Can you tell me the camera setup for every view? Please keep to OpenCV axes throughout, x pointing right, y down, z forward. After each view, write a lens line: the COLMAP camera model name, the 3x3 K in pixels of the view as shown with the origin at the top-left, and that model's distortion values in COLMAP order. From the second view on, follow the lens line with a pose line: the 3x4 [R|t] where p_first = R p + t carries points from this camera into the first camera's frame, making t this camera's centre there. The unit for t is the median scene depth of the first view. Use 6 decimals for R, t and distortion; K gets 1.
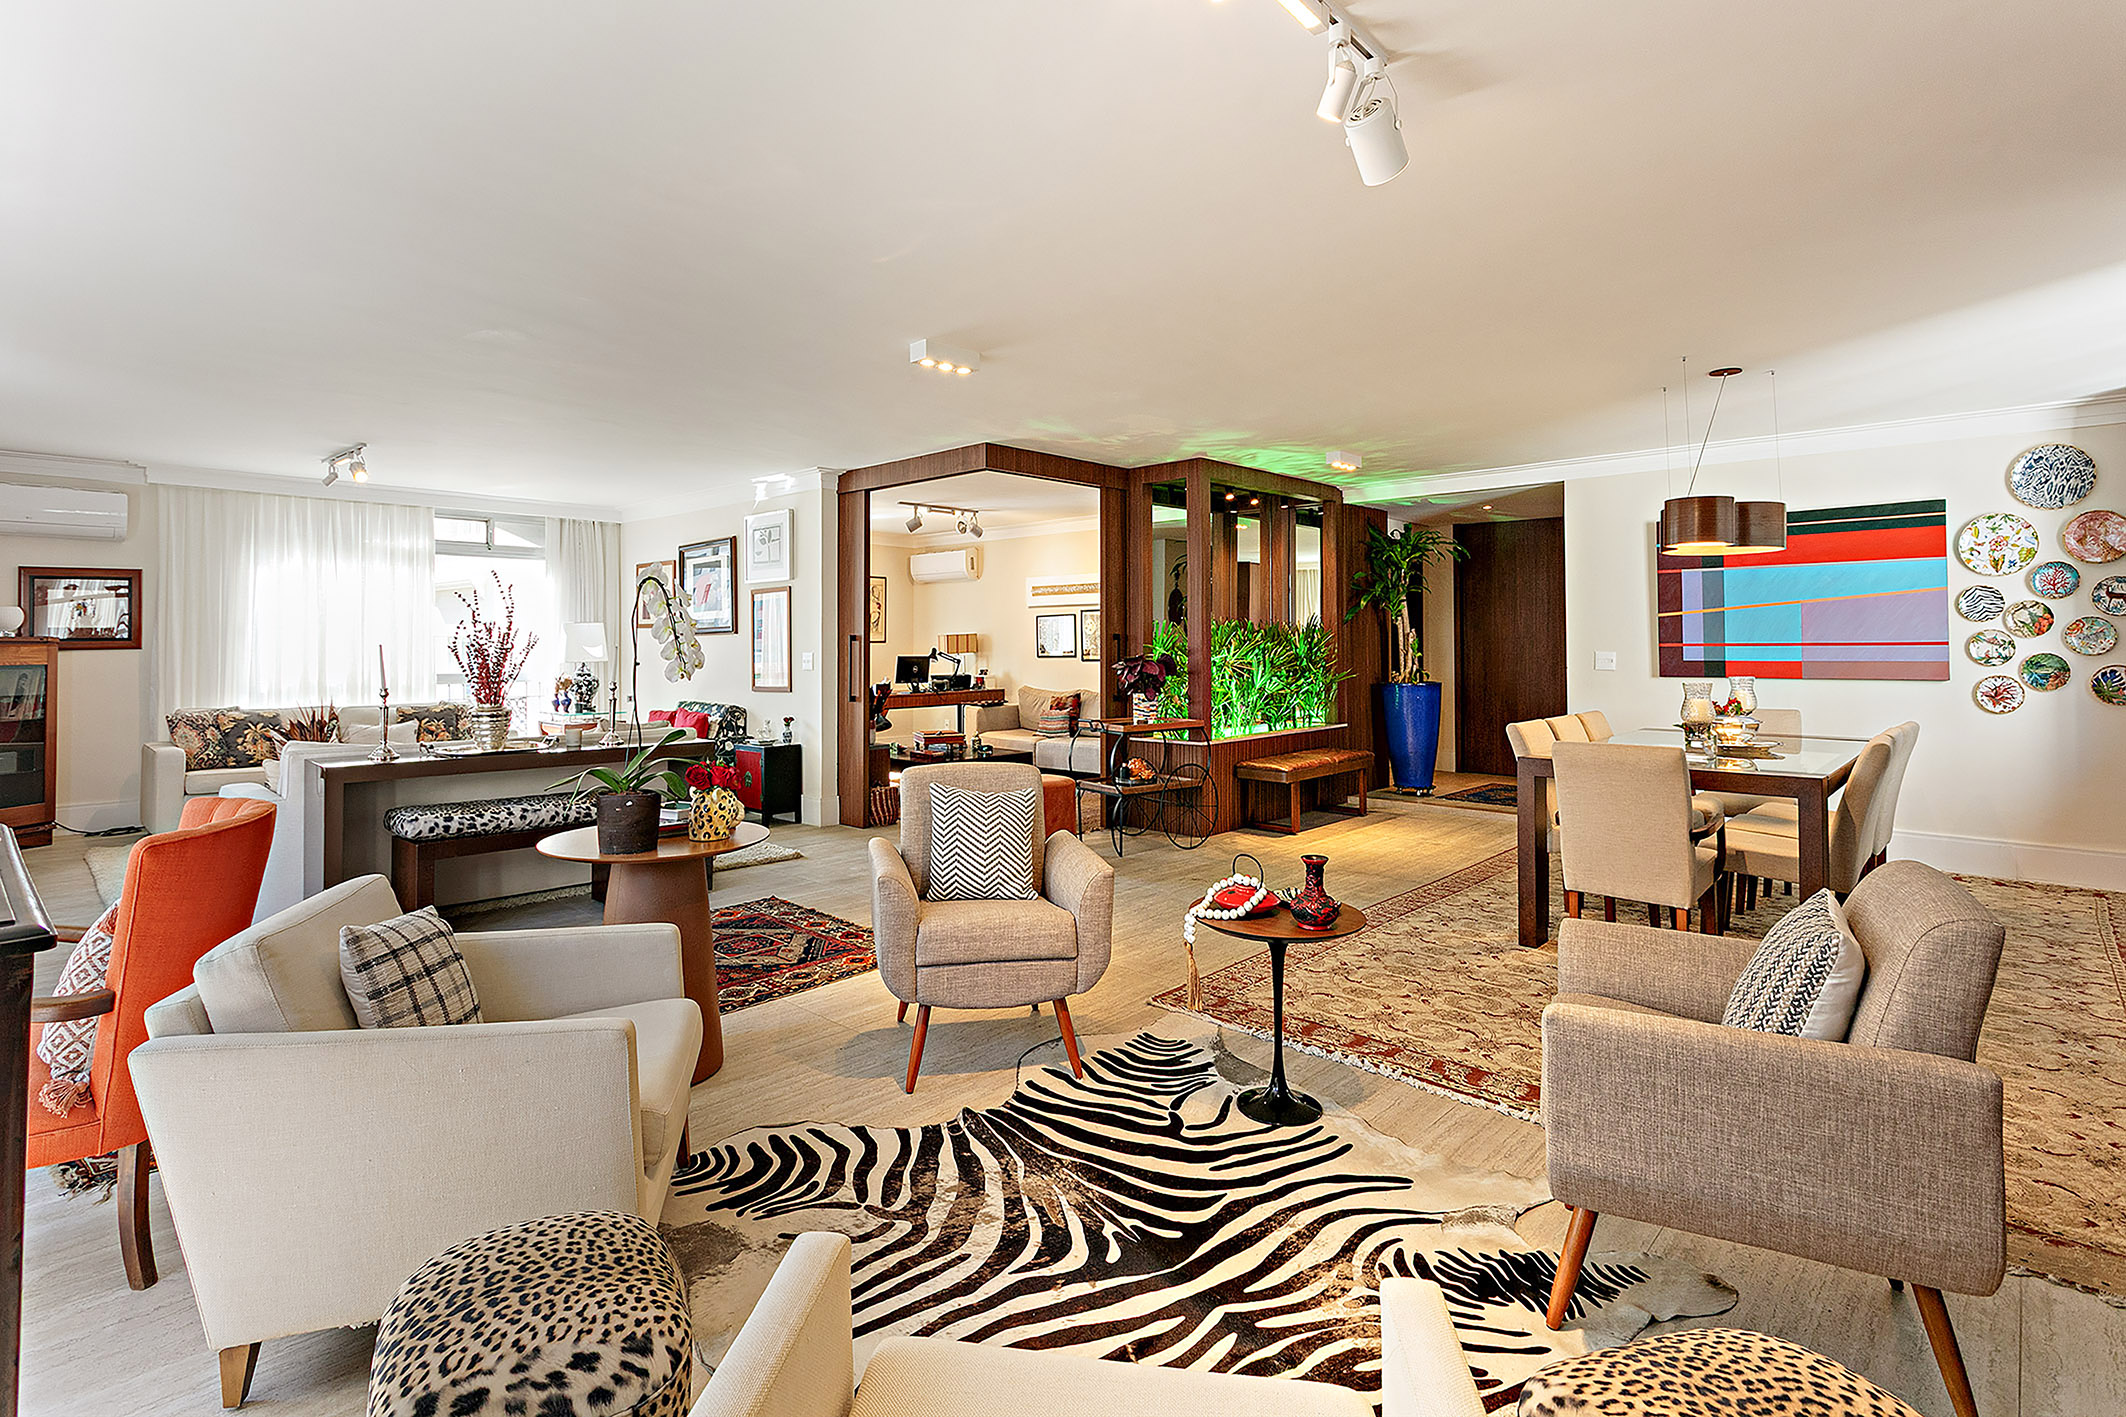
lens RADIAL K [[1030.5, 0, 1056.5], [0, 1030.5, 656.6], [0, 0, 1]] dist [-0.004233, -0.000290]
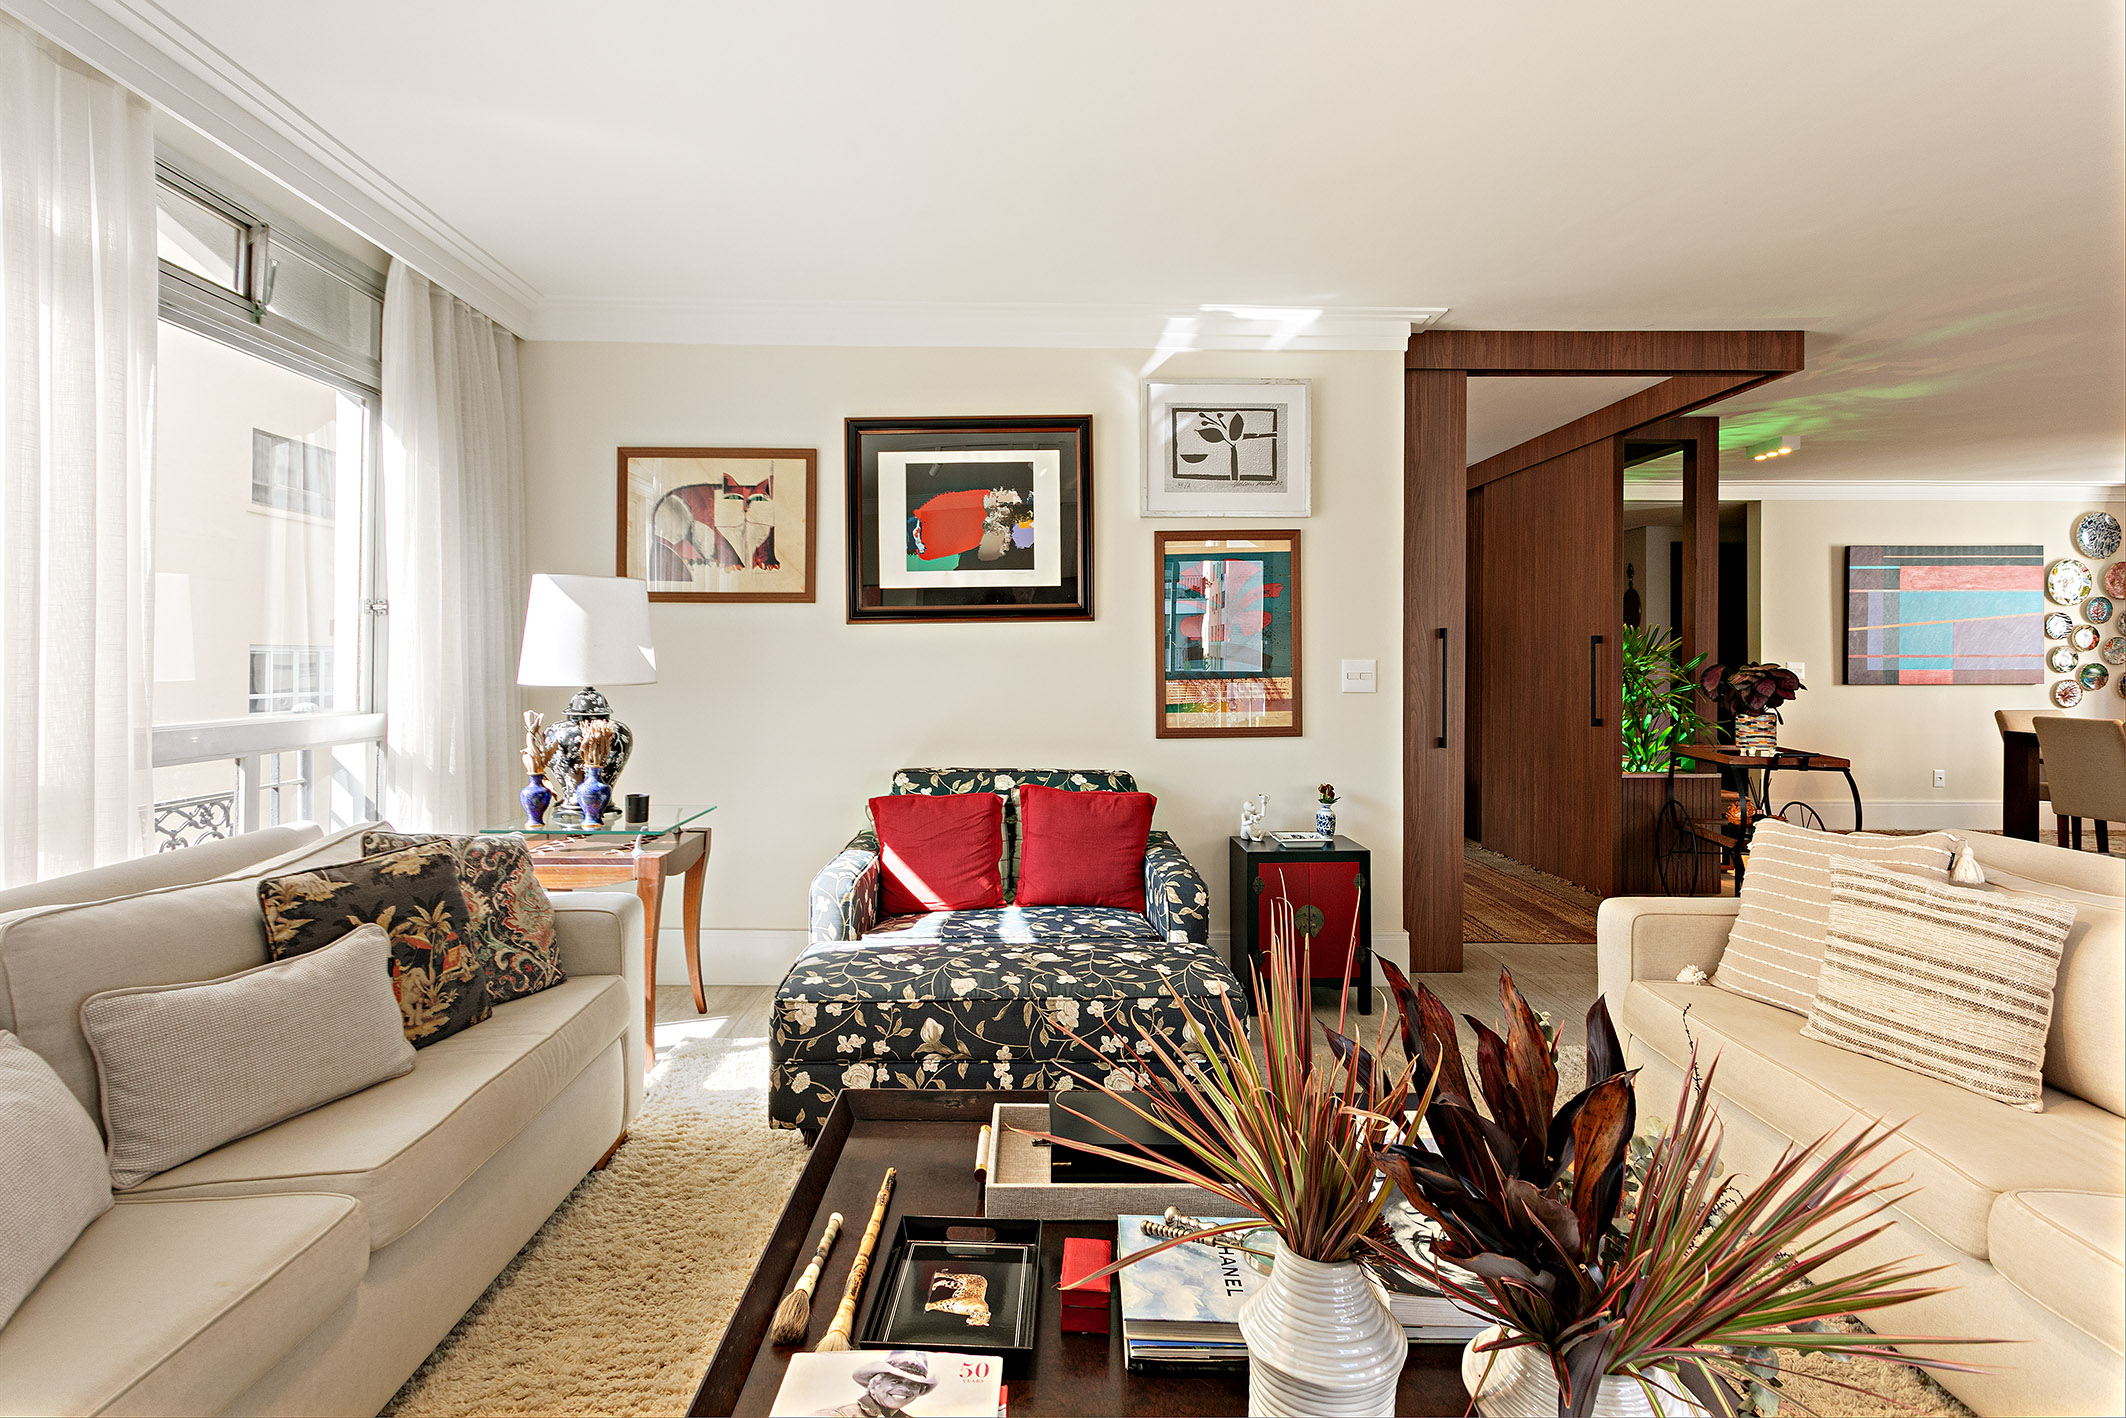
lens RADIAL K [[1030.5, 0, 1056.5], [0, 1030.5, 657.1], [0, 0, 1]] dist [-0.004233, -0.000290]
pose [[0.705374, 0.006351, 0.708807, -0.724205], [0.003368, 0.999919, -0.012312, 0.000586], [-0.708828, 0.011072, 0.705295, 0.744888]]
